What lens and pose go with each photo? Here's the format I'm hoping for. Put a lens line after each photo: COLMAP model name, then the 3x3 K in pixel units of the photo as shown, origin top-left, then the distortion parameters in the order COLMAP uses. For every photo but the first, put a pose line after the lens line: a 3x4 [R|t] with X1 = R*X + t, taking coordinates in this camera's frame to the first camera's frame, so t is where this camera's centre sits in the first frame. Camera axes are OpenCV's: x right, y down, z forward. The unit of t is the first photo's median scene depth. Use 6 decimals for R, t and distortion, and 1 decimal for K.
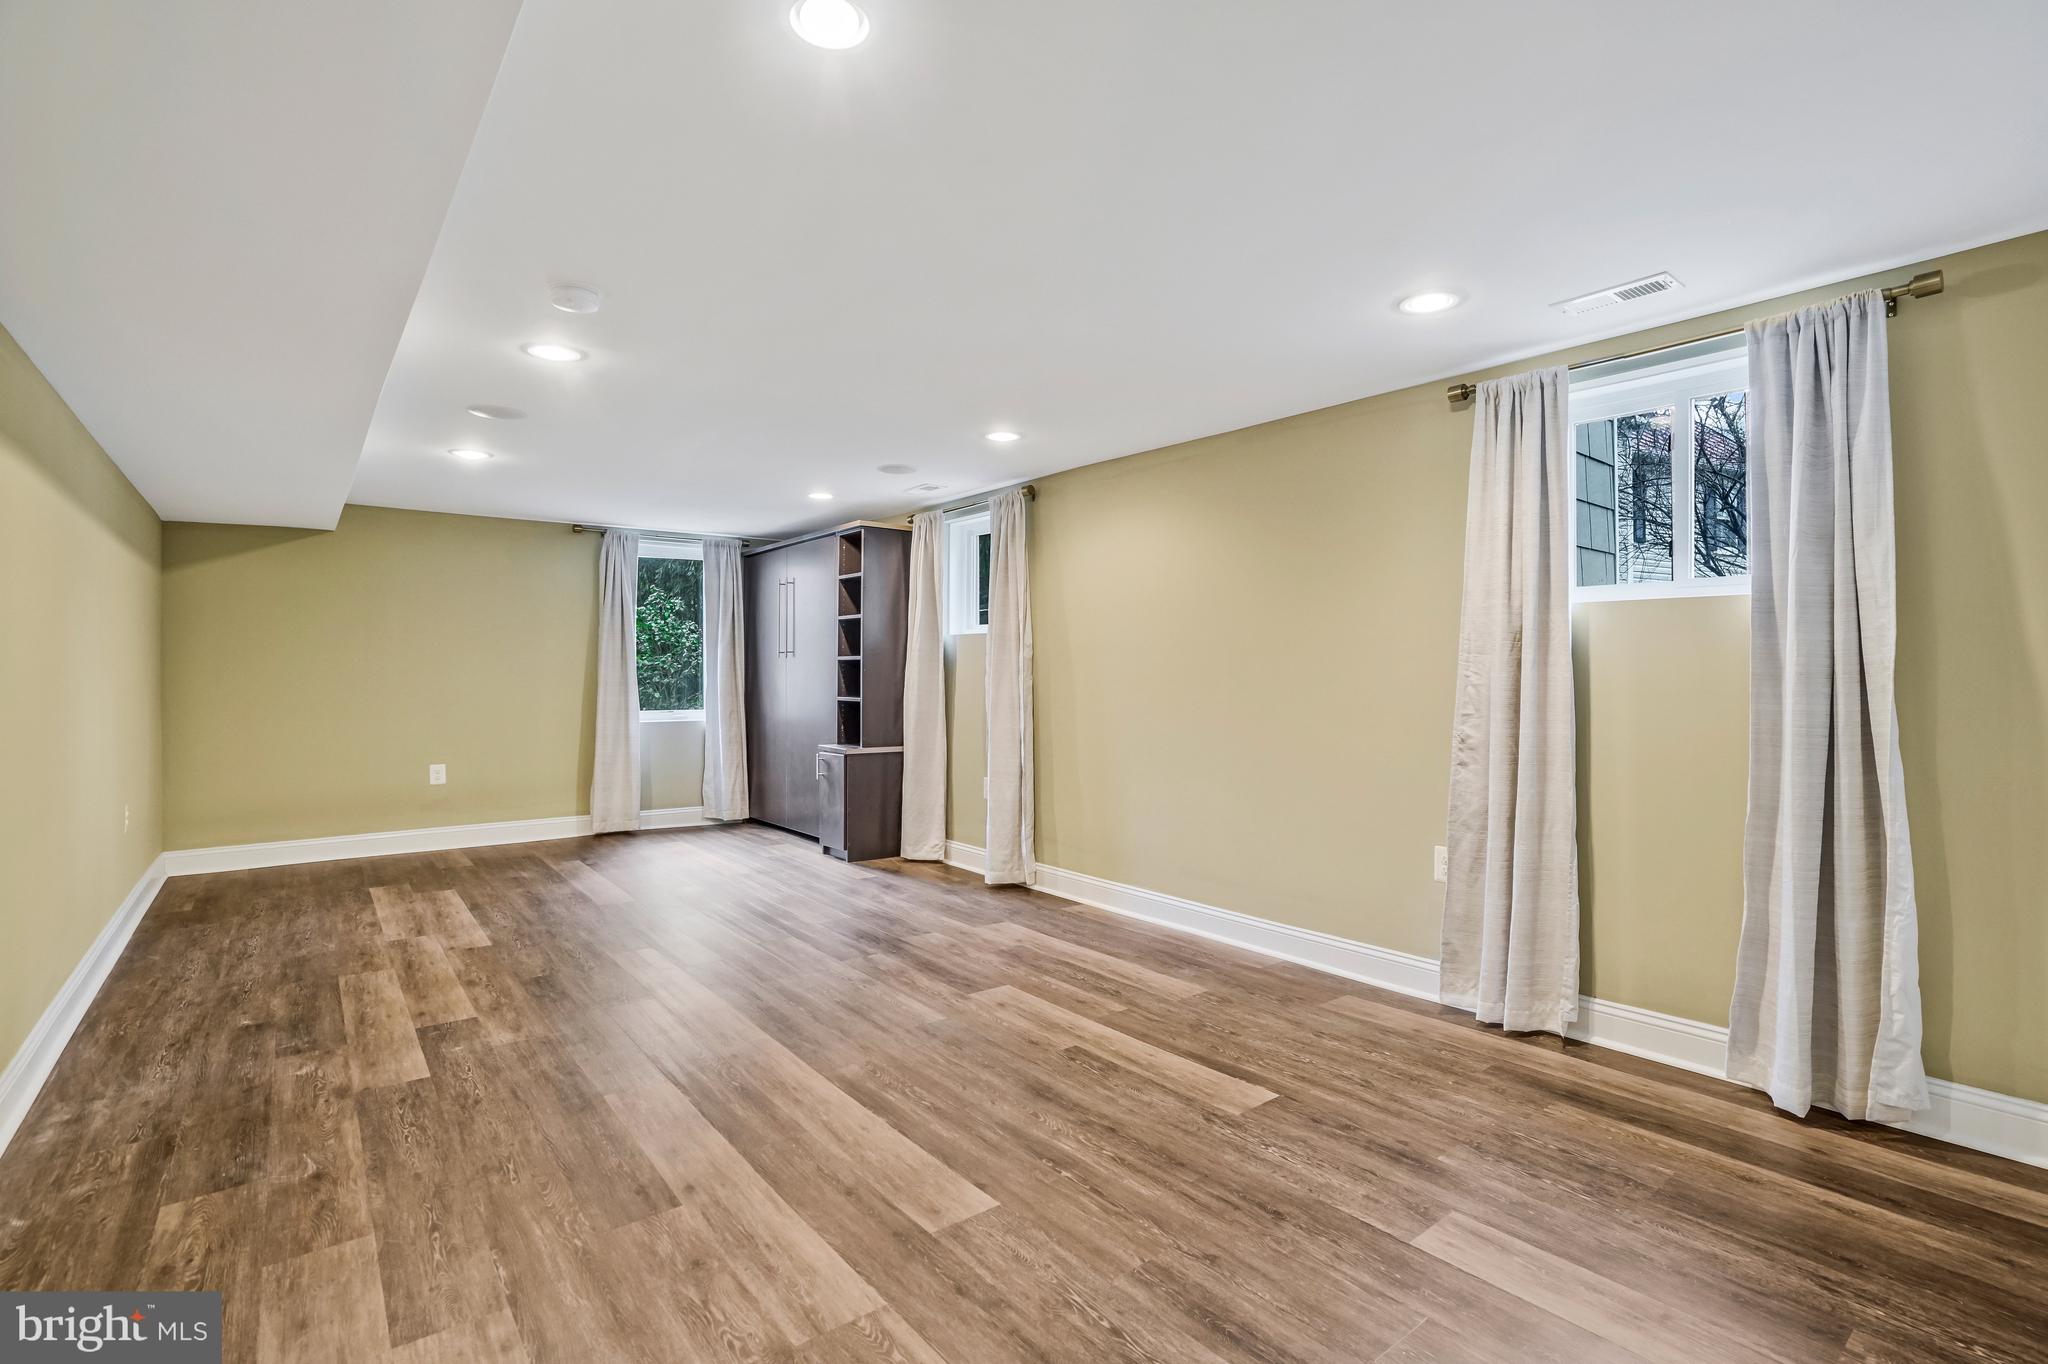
lens RADIAL K [[967.5, 0, 1029.6], [0, 967.5, 678.9], [0, 0, 1]] dist [-0.042223, 0.010106]
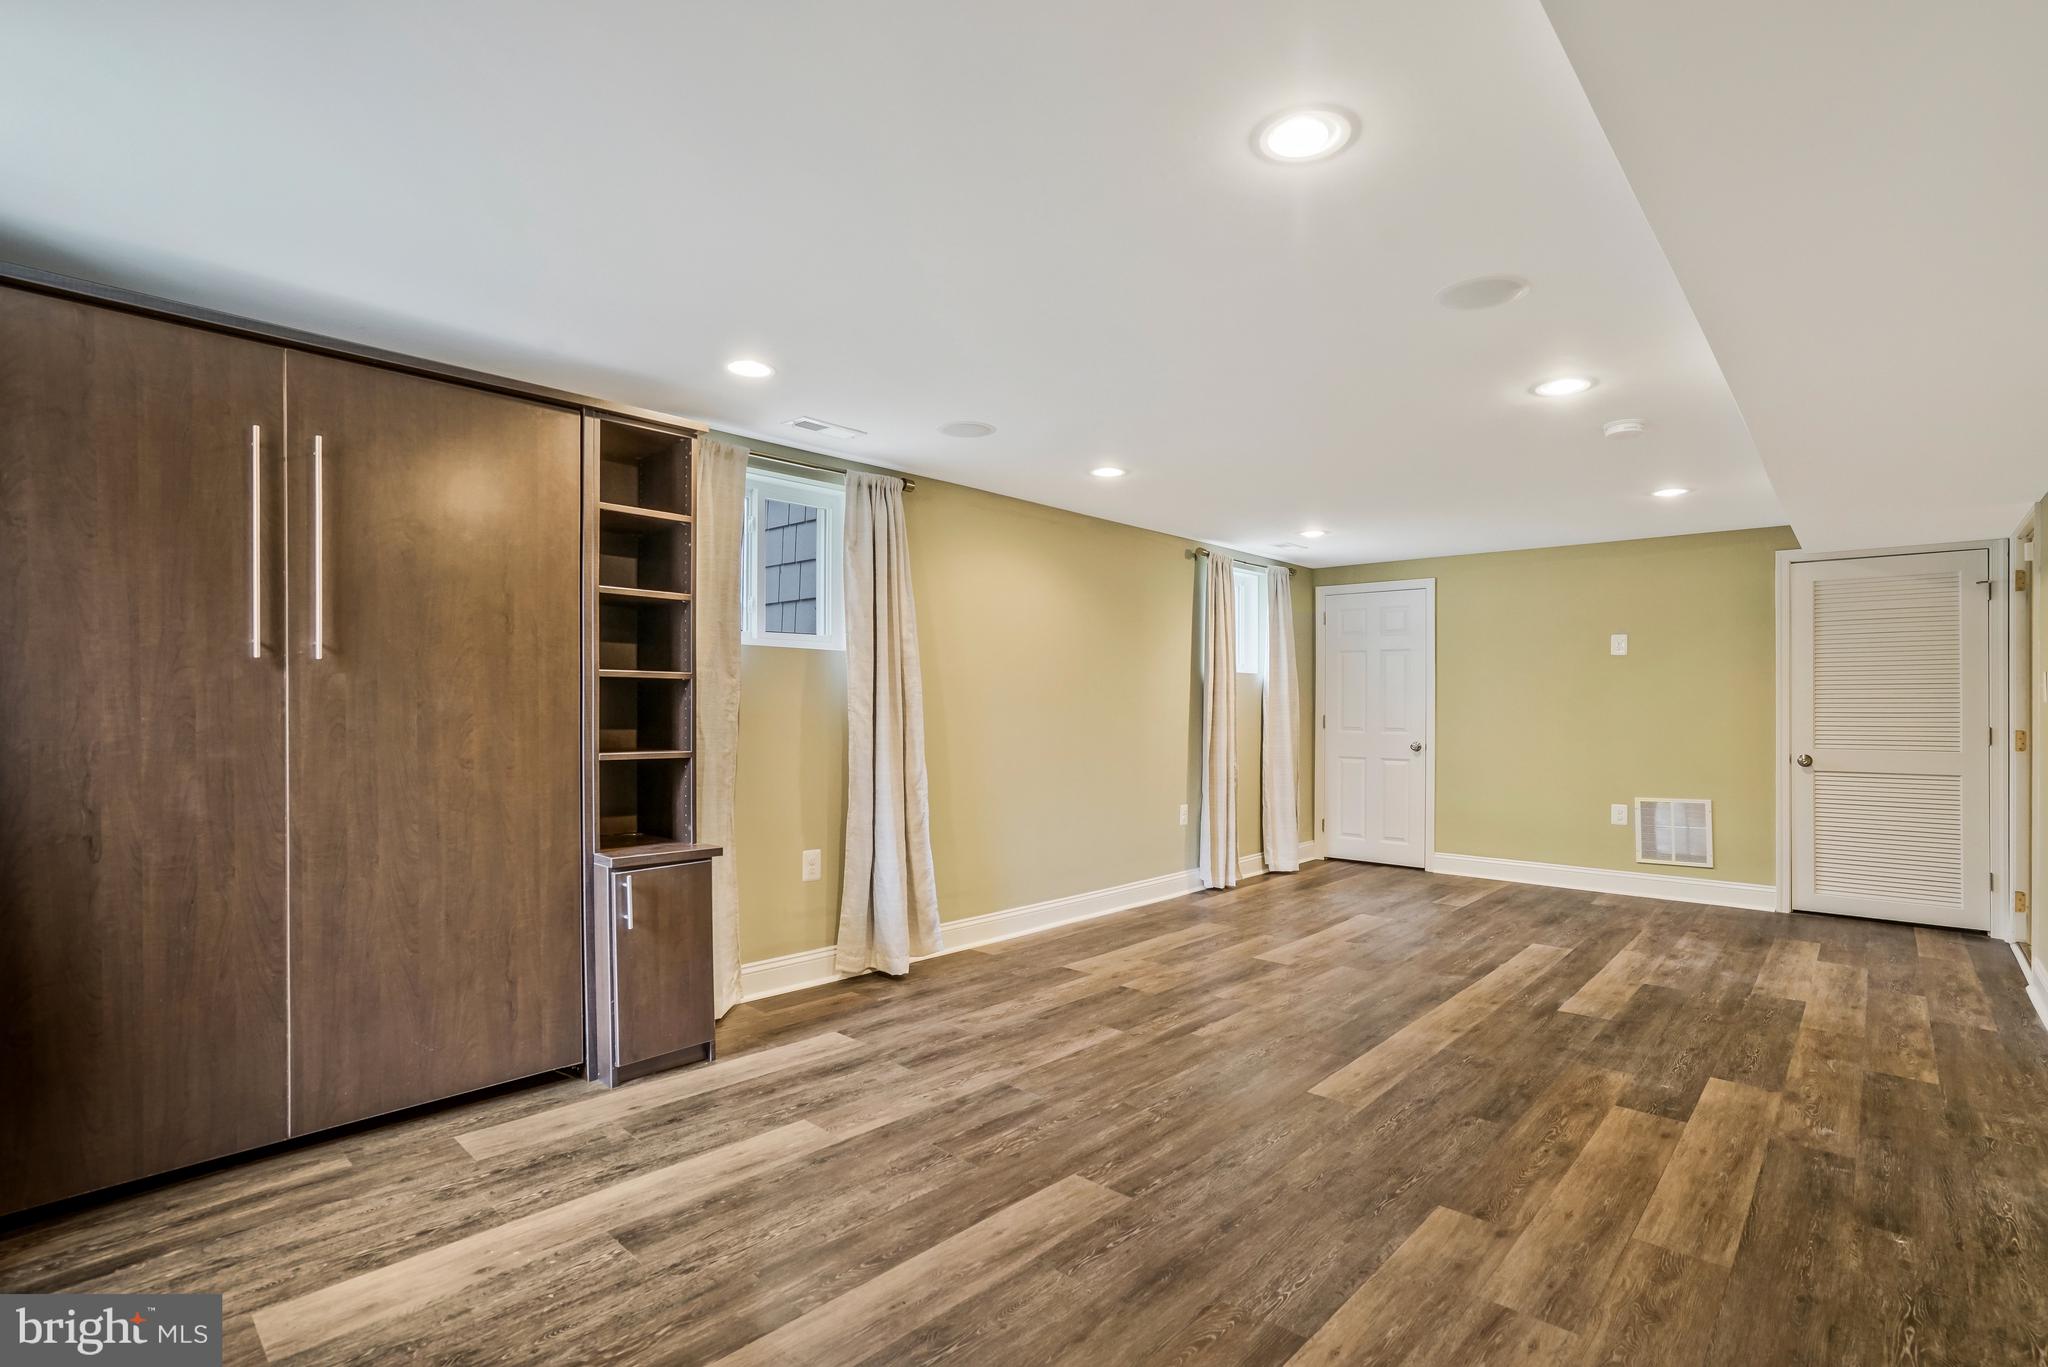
lens RADIAL K [[967.5, 0, 1020.2], [0, 967.5, 702.0], [0, 0, 1]] dist [-0.042223, 0.010106]
pose [[-0.170873, 0.004430, 0.985283, -1.454847], [-0.003565, 0.999981, -0.005115, -0.009343], [-0.985287, -0.004386, -0.170854, 1.823815]]
